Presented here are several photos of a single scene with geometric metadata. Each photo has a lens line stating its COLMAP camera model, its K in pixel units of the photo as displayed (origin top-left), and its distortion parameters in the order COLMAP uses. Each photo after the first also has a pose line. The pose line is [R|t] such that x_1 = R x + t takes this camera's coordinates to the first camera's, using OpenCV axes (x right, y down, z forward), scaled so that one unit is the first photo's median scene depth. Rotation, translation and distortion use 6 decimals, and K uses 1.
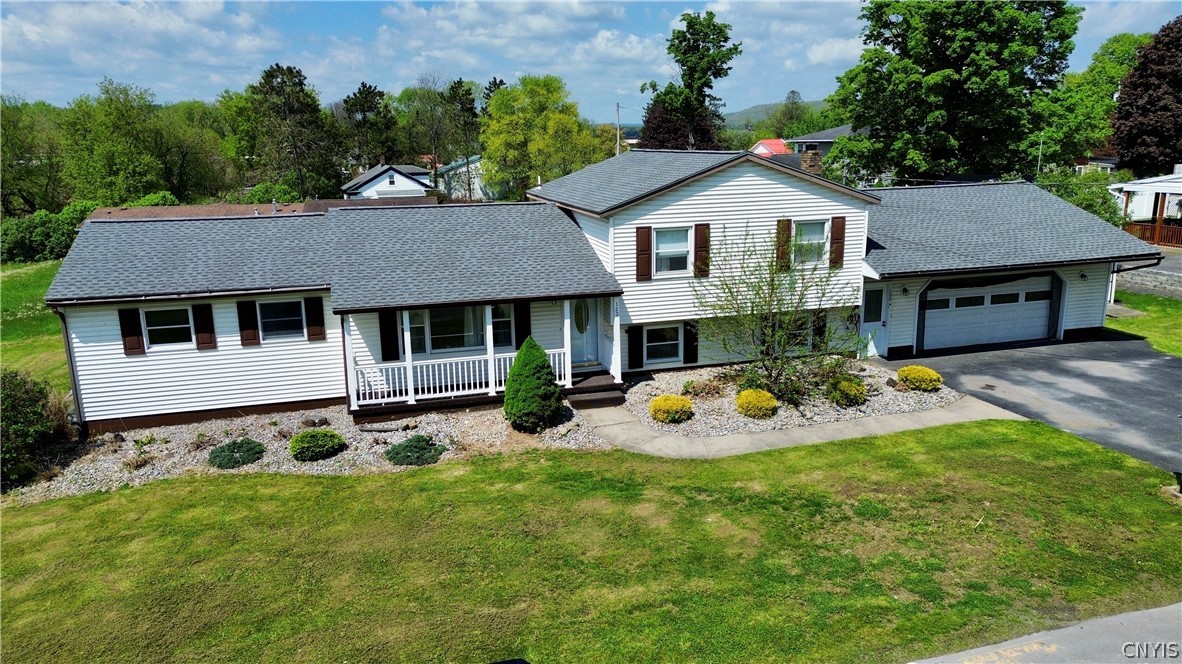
lens RADIAL K [[827.7, 0, 601.1], [0, 827.7, 325.4], [0, 0, 1]] dist [0.091689, -0.100948]
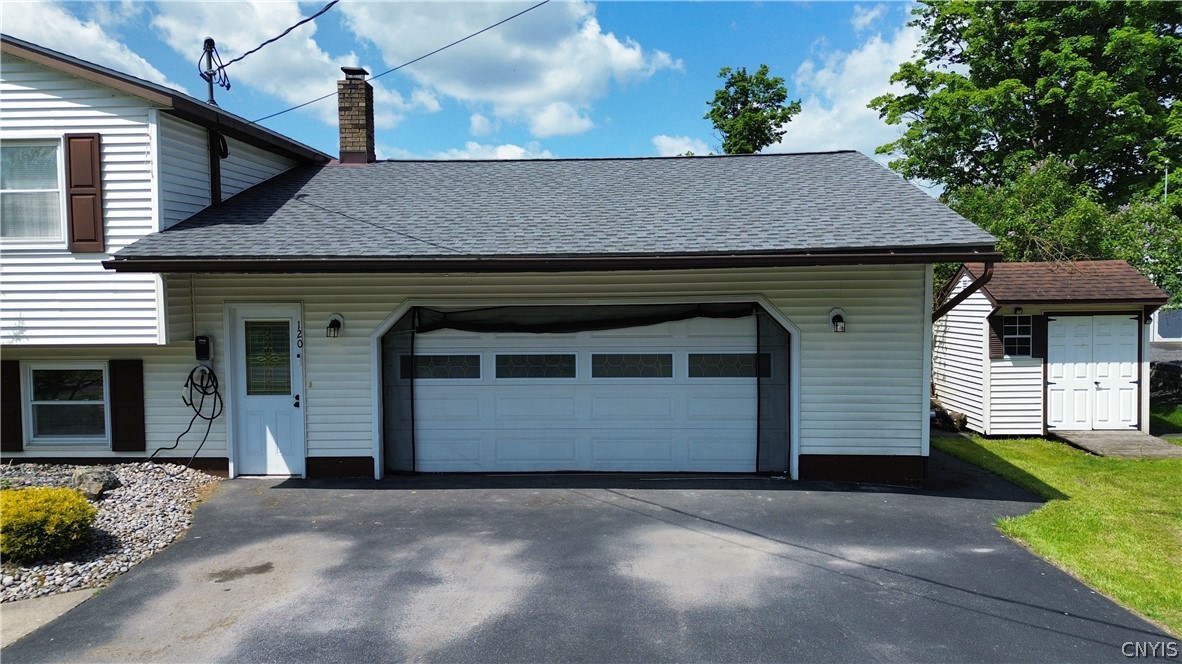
lens RADIAL K [[827.7, 0, 601.1], [0, 827.7, 325.4], [0, 0, 1]] dist [0.091689, -0.100948]
pose [[0.945683, 0.022957, -0.324278, 0.741318], [-0.078315, 0.984214, -0.158712, 0.018994], [0.315515, 0.175488, 0.932553, 0.744703]]
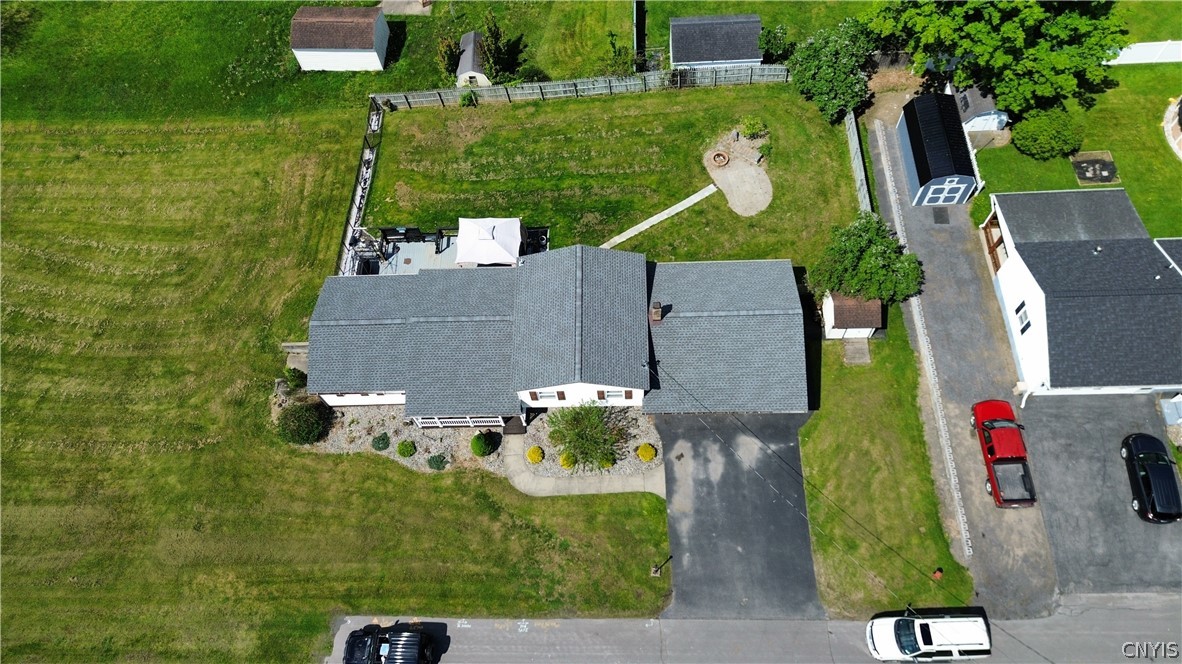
lens RADIAL K [[827.7, 0, 601.1], [0, 827.7, 325.4], [0, 0, 1]] dist [0.091689, -0.100948]
pose [[0.958915, 0.237462, -0.155222, 0.547288], [-0.031497, 0.632876, 0.773612, -2.009320], [0.281940, -0.736939, 0.614354, -0.208086]]
